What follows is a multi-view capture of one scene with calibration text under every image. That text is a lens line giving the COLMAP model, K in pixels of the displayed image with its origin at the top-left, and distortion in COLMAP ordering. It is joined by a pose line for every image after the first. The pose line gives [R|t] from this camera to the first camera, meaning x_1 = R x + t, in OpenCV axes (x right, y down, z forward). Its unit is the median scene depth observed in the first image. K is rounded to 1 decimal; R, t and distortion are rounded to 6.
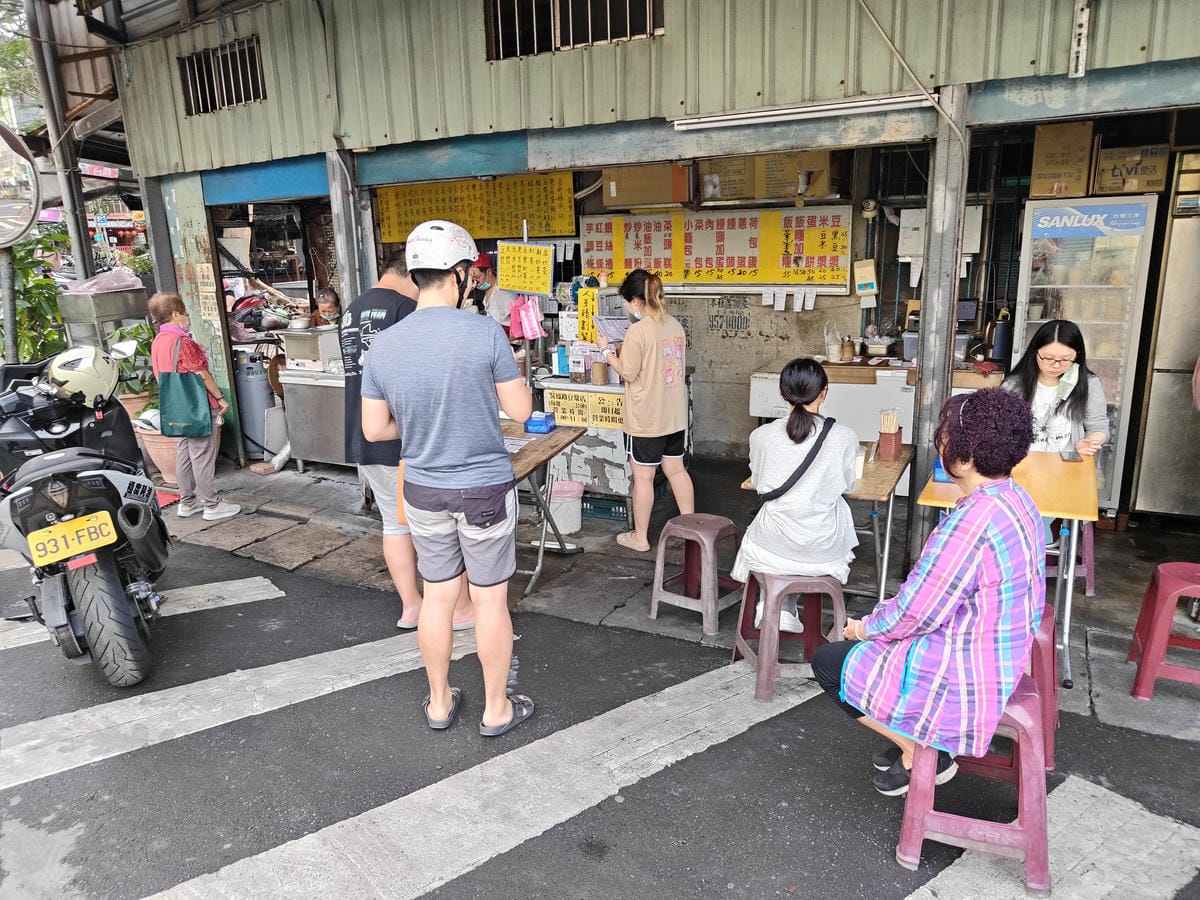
lens RADIAL K [[827.9, 0, 600.0], [0, 827.9, 450.0], [0, 0, 1]] dist [0.009618, 0.001337]
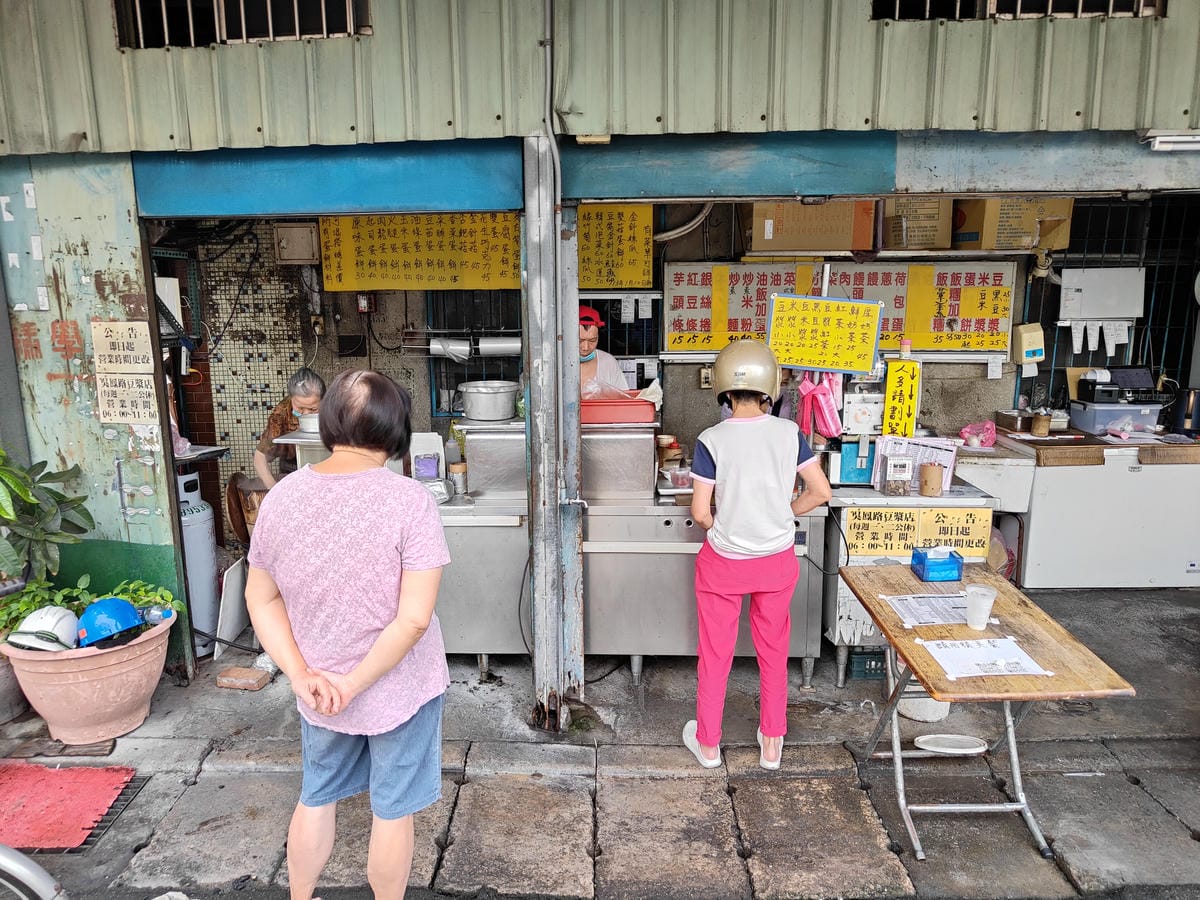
lens RADIAL K [[827.9, 0, 600.0], [0, 827.9, 450.0], [0, 0, 1]] dist [0.009618, 0.001337]
pose [[0.889917, -0.062737, 0.451787, -0.481911], [0.092252, 0.994782, -0.043577, -0.094987], [-0.446696, 0.080458, 0.891061, 0.409795]]
